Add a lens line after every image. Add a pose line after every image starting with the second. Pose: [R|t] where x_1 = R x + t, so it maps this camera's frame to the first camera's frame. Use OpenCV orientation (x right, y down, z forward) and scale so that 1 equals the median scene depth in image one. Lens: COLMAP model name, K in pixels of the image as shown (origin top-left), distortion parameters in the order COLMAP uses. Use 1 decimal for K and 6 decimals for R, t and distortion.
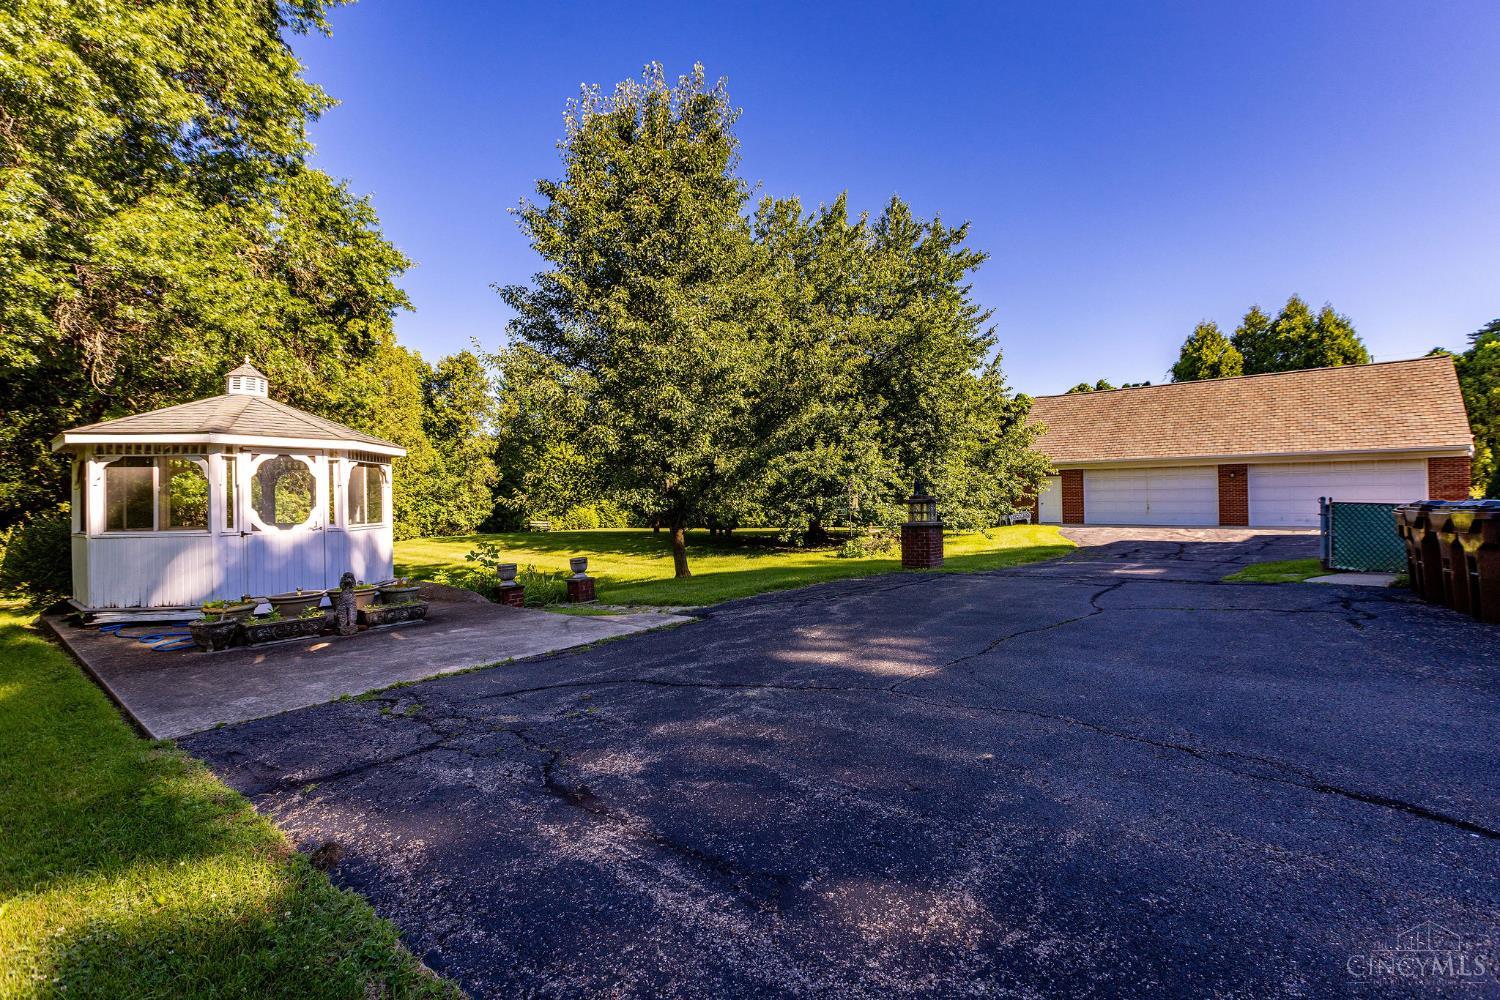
lens RADIAL K [[663.0, 0, 745.8], [0, 663.0, 497.2], [0, 0, 1]] dist [0.000356, -0.000025]
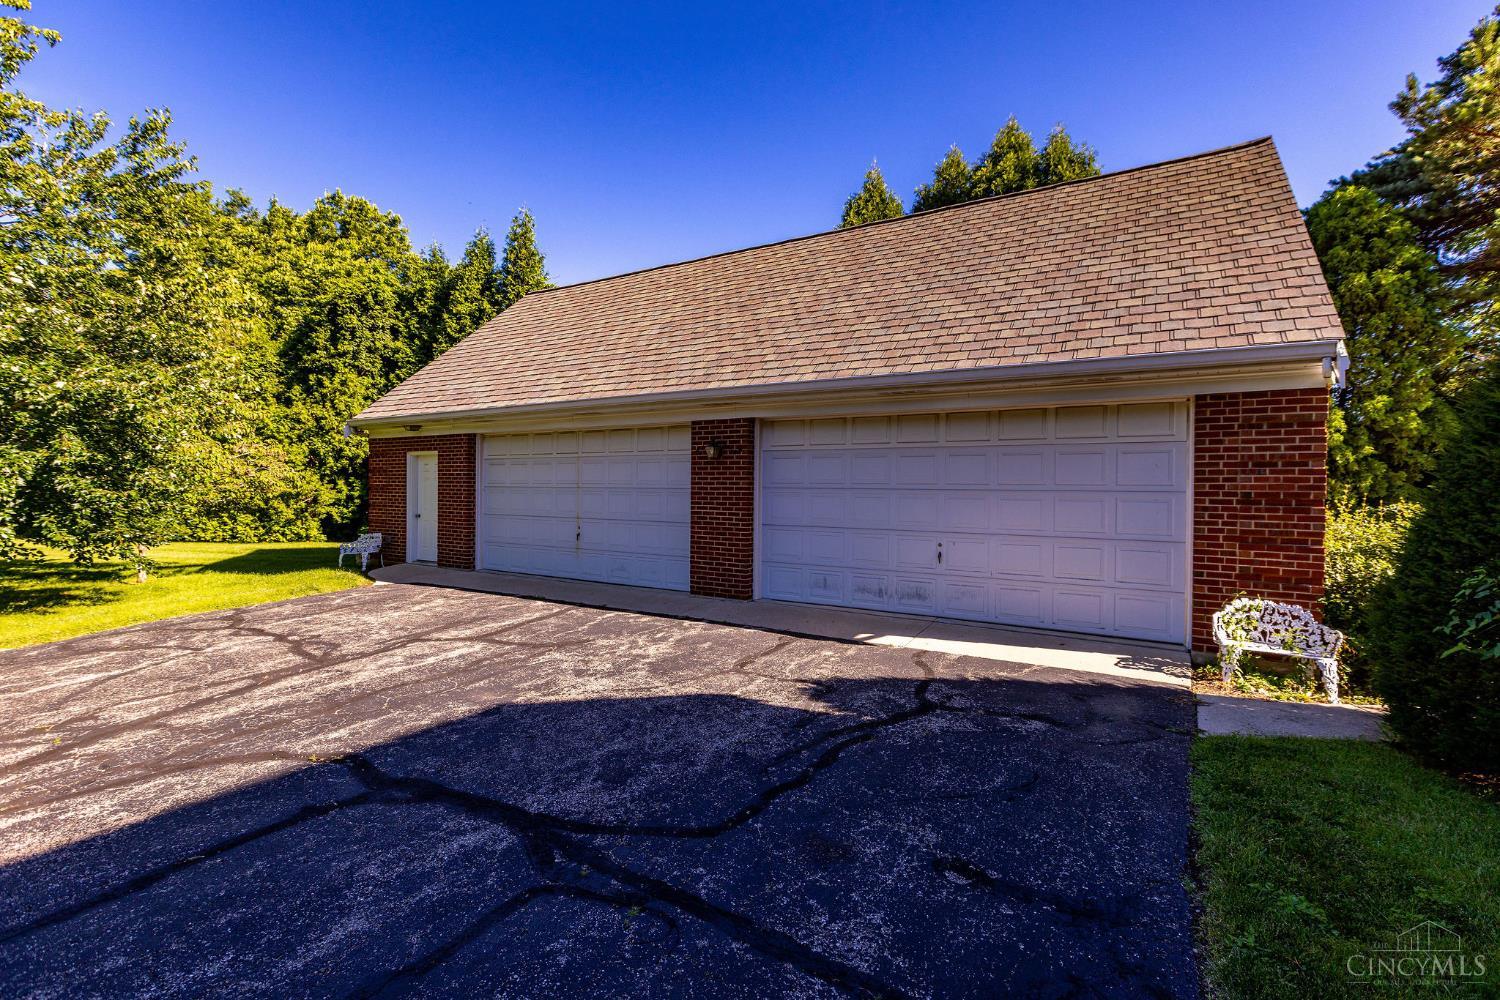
lens RADIAL K [[663.0, 0, 752.7], [0, 663.0, 491.3], [0, 0, 1]] dist [0.000356, -0.000025]
pose [[0.987022, 0.025917, 0.158482, 0.650289], [-0.025942, 0.999662, -0.001912, -0.010987], [-0.158478, -0.002224, 0.987360, 0.610994]]
